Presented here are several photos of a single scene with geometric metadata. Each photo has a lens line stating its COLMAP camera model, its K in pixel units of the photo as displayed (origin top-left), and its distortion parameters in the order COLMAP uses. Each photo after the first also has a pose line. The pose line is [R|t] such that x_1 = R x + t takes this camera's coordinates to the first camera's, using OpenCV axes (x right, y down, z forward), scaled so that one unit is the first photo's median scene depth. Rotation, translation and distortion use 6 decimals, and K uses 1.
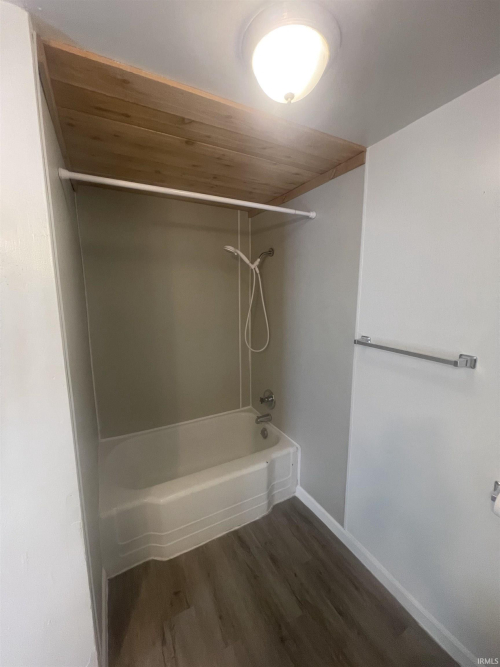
lens RADIAL K [[267.5, 0, 248.5], [0, 267.5, 334.2], [0, 0, 1]] dist [-0.000745, -0.001234]
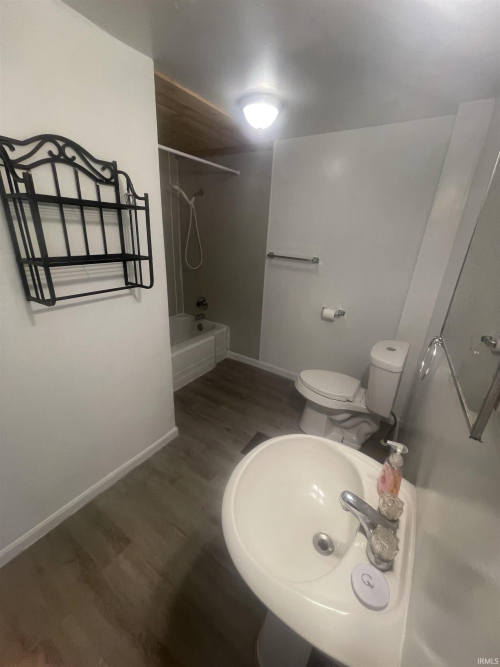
lens RADIAL K [[267.5, 0, 250.6], [0, 267.5, 332.6], [0, 0, 1]] dist [-0.000745, -0.001234]
pose [[0.875253, -0.128023, 0.466415, -0.432016], [0.020640, 0.973341, 0.228433, 0.082529], [-0.483225, -0.190310, 0.854562, -0.427938]]
